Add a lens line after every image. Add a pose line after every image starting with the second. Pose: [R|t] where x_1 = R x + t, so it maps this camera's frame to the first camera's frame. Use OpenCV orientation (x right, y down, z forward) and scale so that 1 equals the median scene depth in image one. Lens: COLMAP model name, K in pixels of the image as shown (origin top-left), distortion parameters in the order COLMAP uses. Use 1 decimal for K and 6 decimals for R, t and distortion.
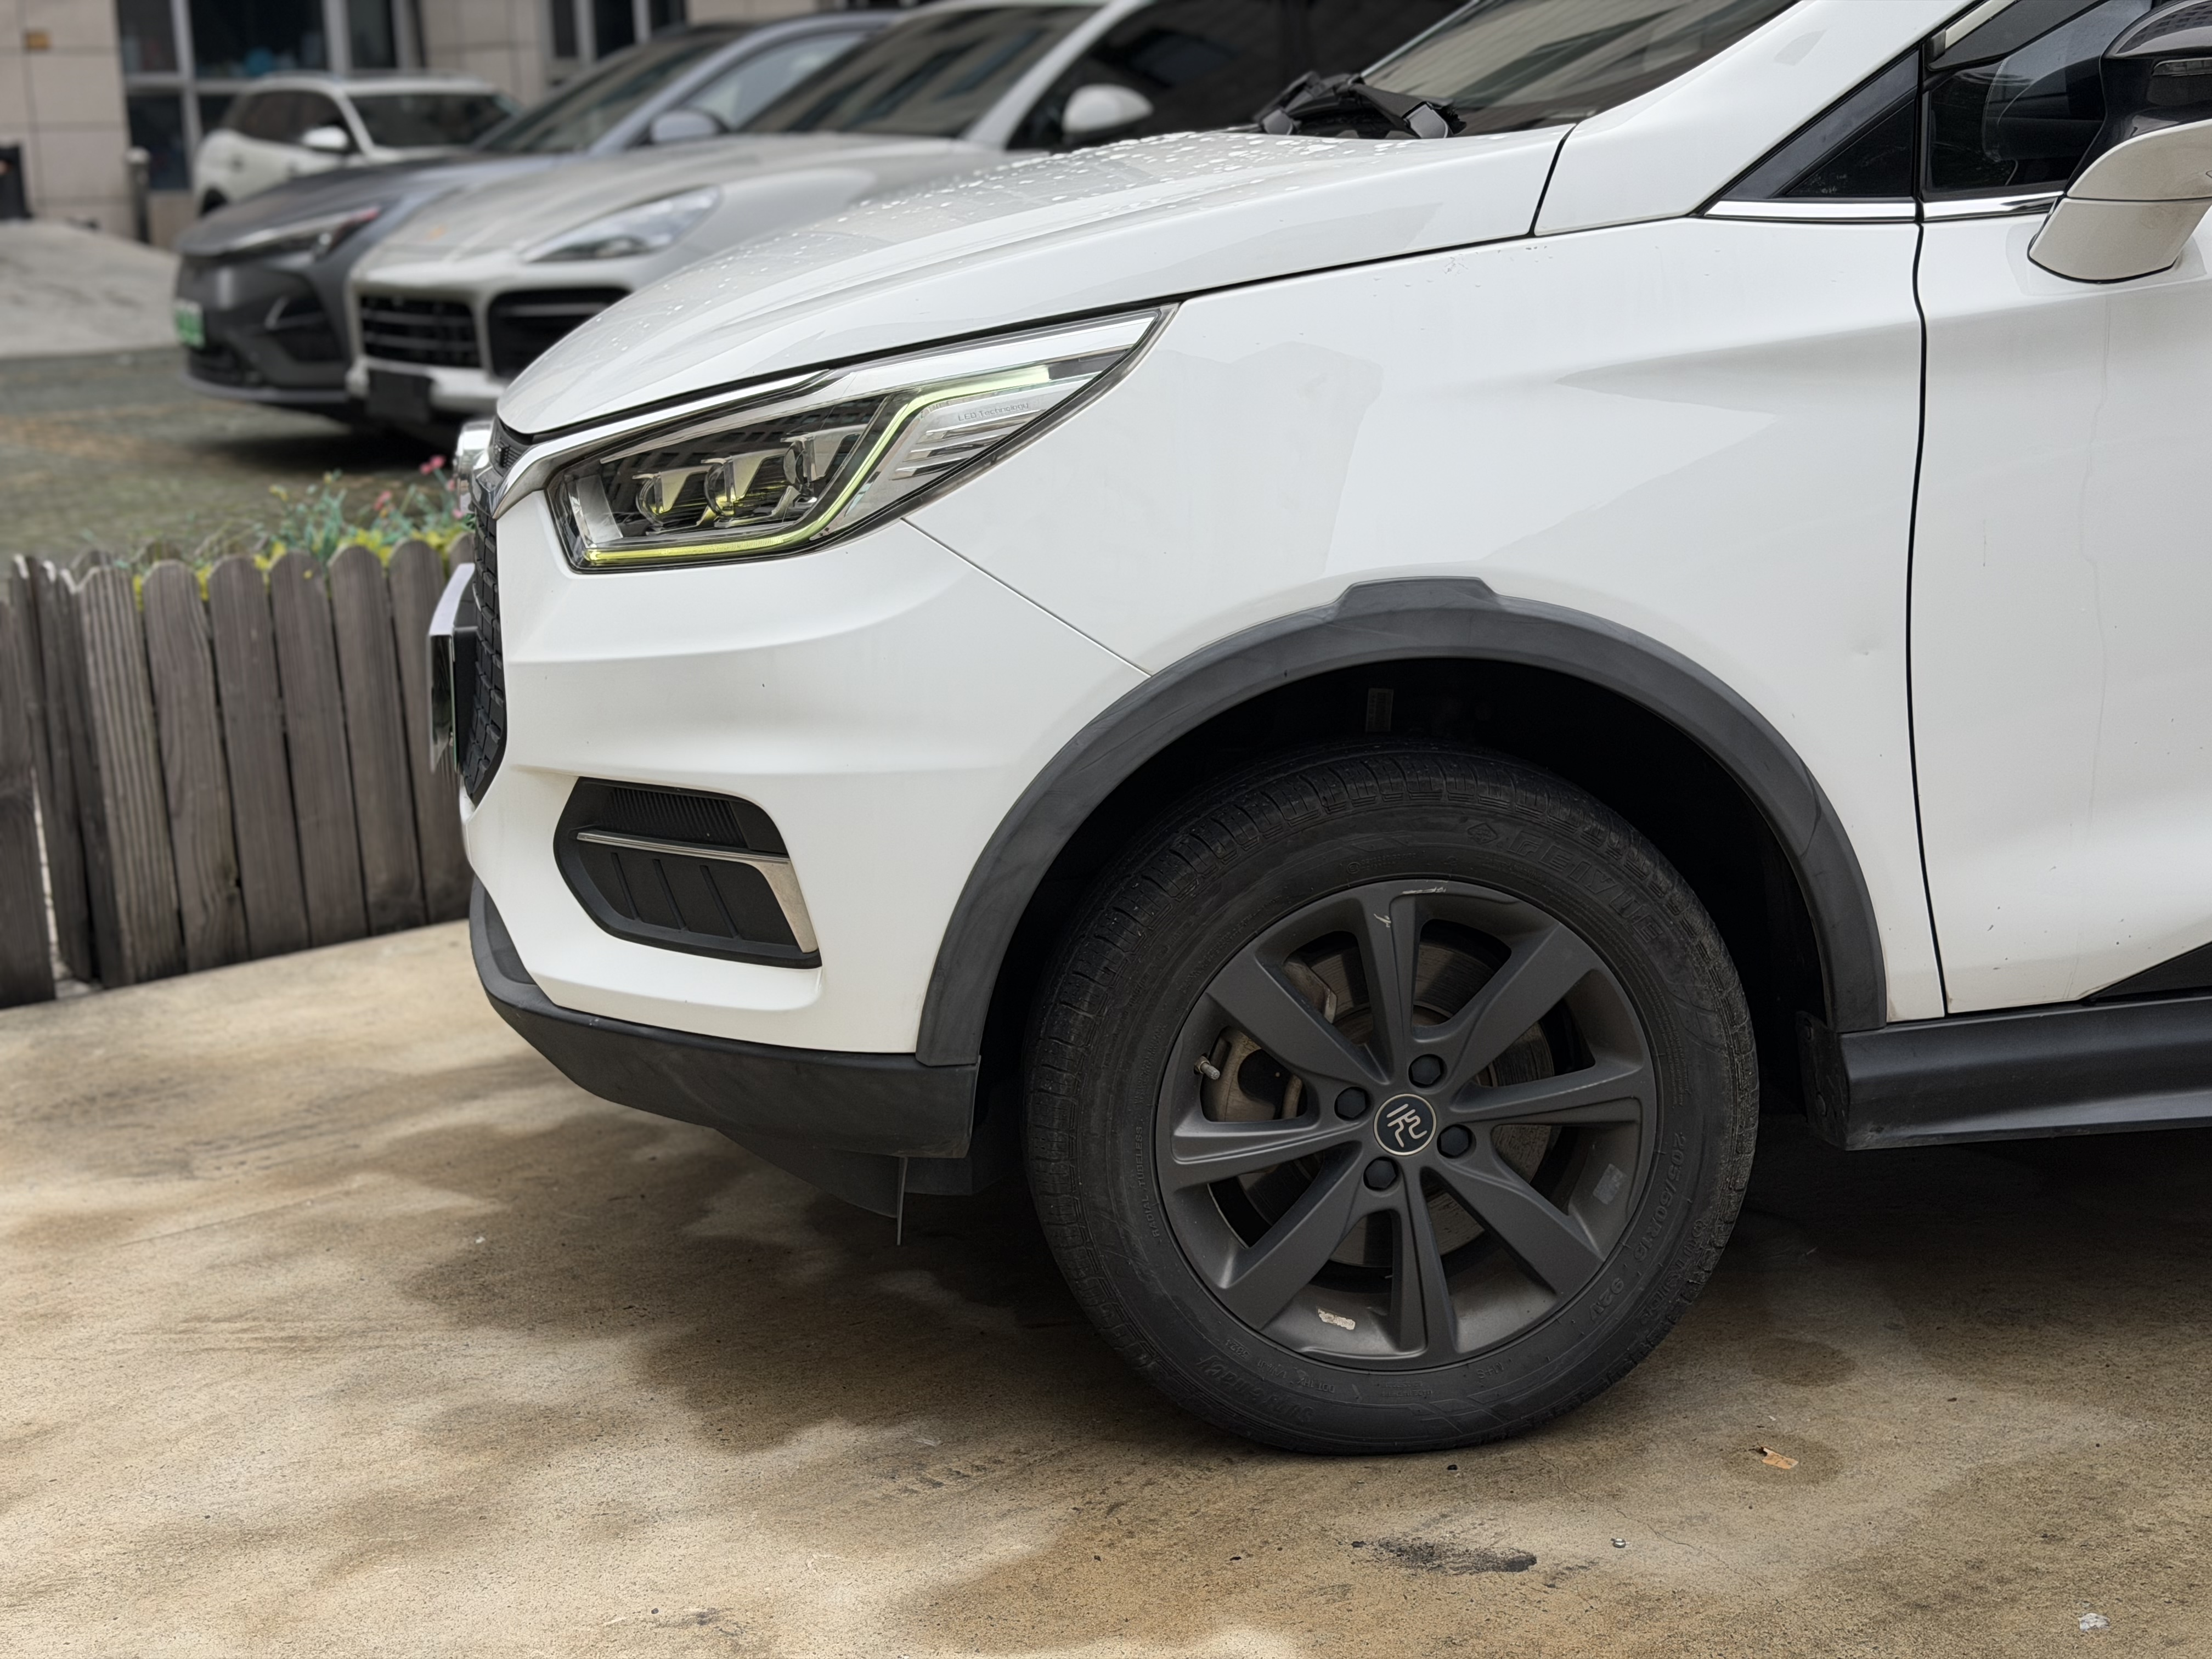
lens RADIAL K [[2969.1, 0, 1100.4], [0, 2969.1, 865.7], [0, 0, 1]] dist [0.193876, -0.361625]
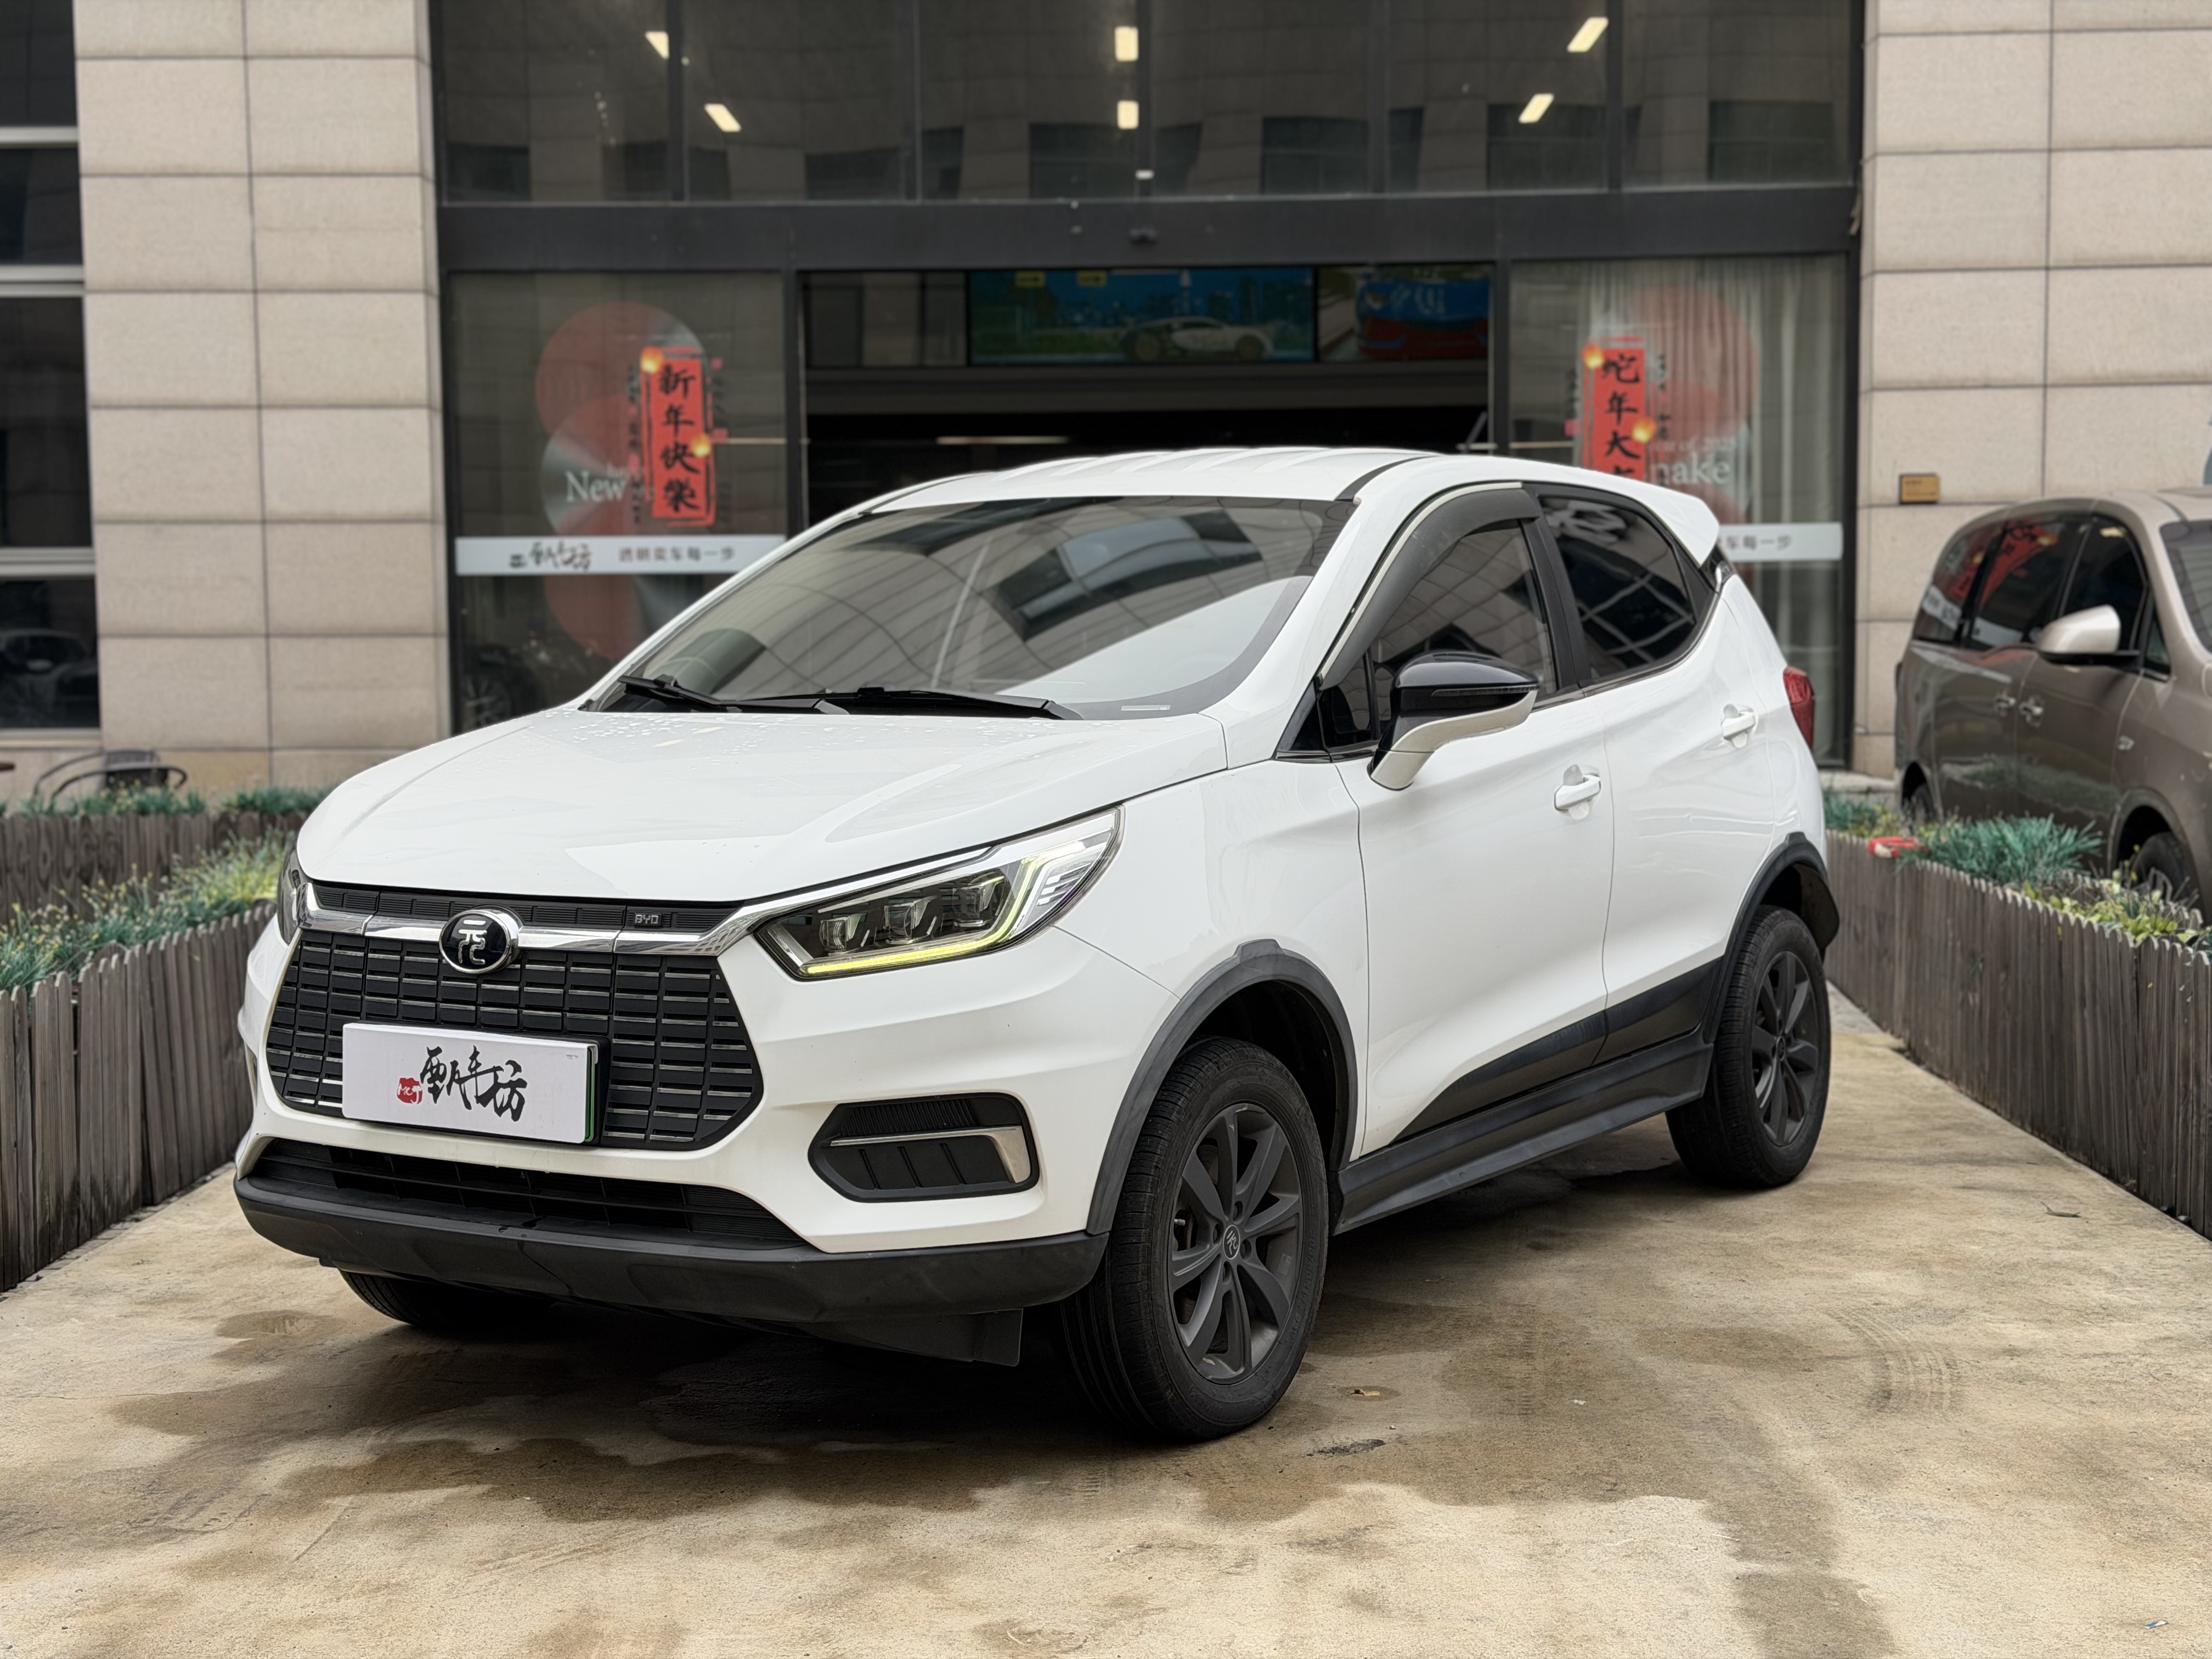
lens RADIAL K [[2969.1, 0, 1100.4], [0, 2969.1, 865.7], [0, 0, 1]] dist [0.193876, -0.361625]
pose [[0.653356, -0.037427, 0.756125, -1.350586], [0.168181, 0.980995, -0.096766, 0.024023], [-0.738133, 0.190389, 0.647234, -0.172825]]
